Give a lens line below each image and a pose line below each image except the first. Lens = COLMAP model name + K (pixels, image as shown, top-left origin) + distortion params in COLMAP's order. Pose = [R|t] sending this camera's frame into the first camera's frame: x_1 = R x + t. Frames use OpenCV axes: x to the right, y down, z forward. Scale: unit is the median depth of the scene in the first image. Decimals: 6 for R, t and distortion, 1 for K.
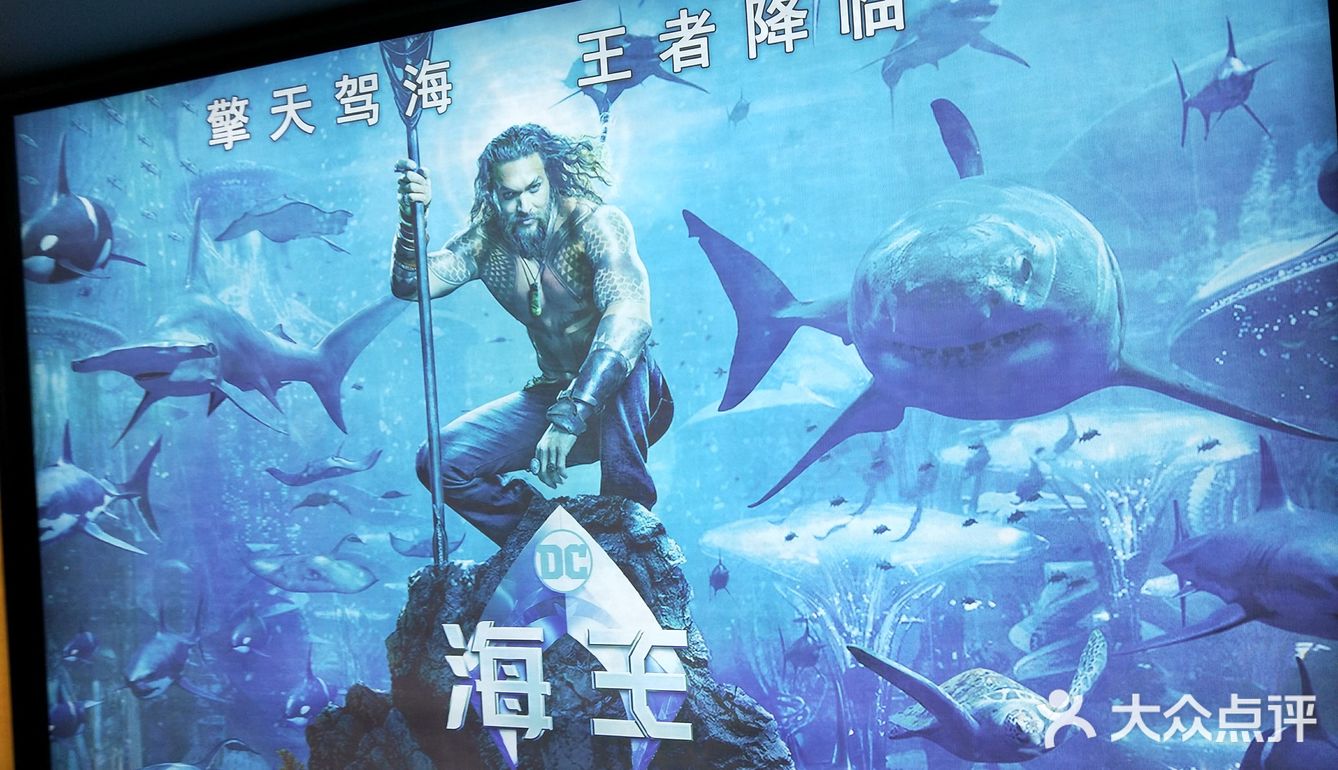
lens RADIAL K [[979.1, 0, 690.2], [0, 979.1, 395.6], [0, 0, 1]] dist [0.132650, -0.307733]
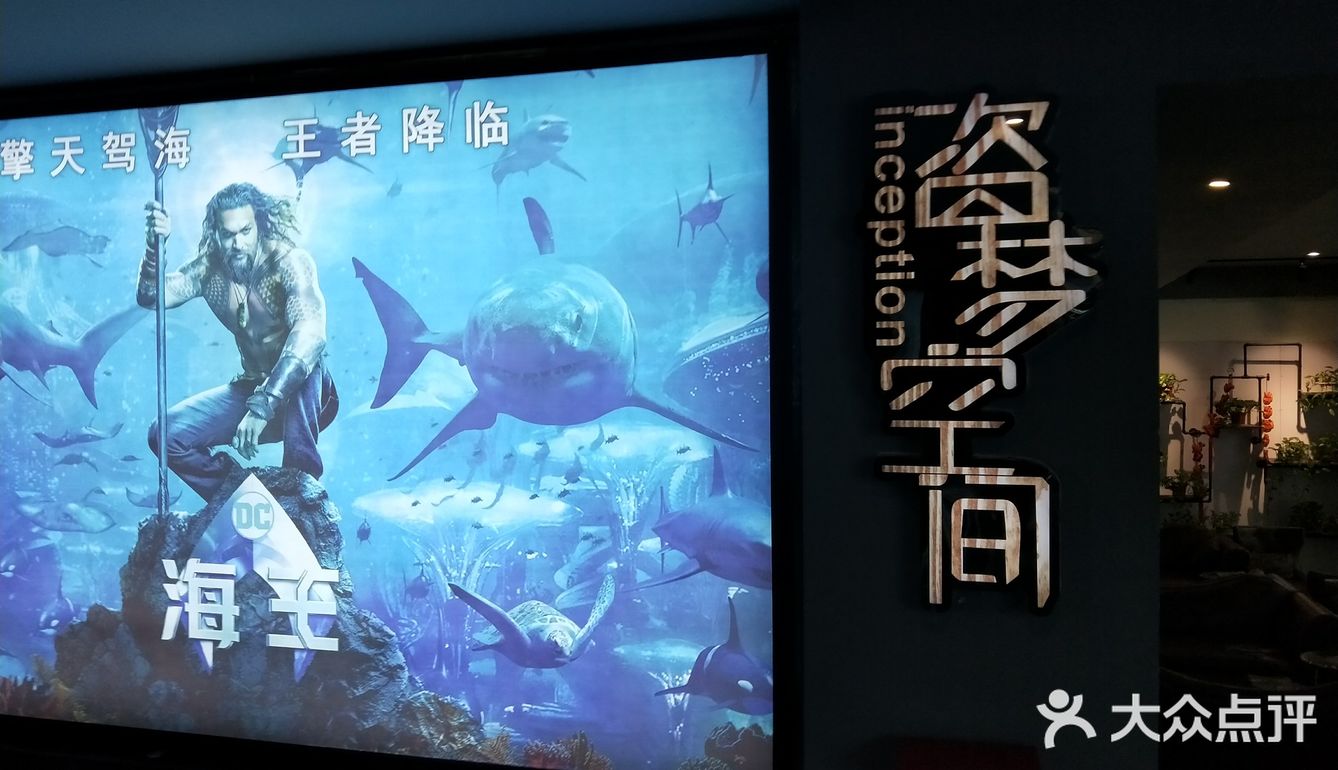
lens RADIAL K [[979.1, 0, 690.2], [0, 979.1, 395.6], [0, 0, 1]] dist [0.132650, -0.307733]
pose [[0.878868, 0.057003, 0.473648, -0.233361], [-0.047560, 0.998359, -0.031902, 0.021145], [-0.474689, 0.005511, 0.880136, -0.412391]]
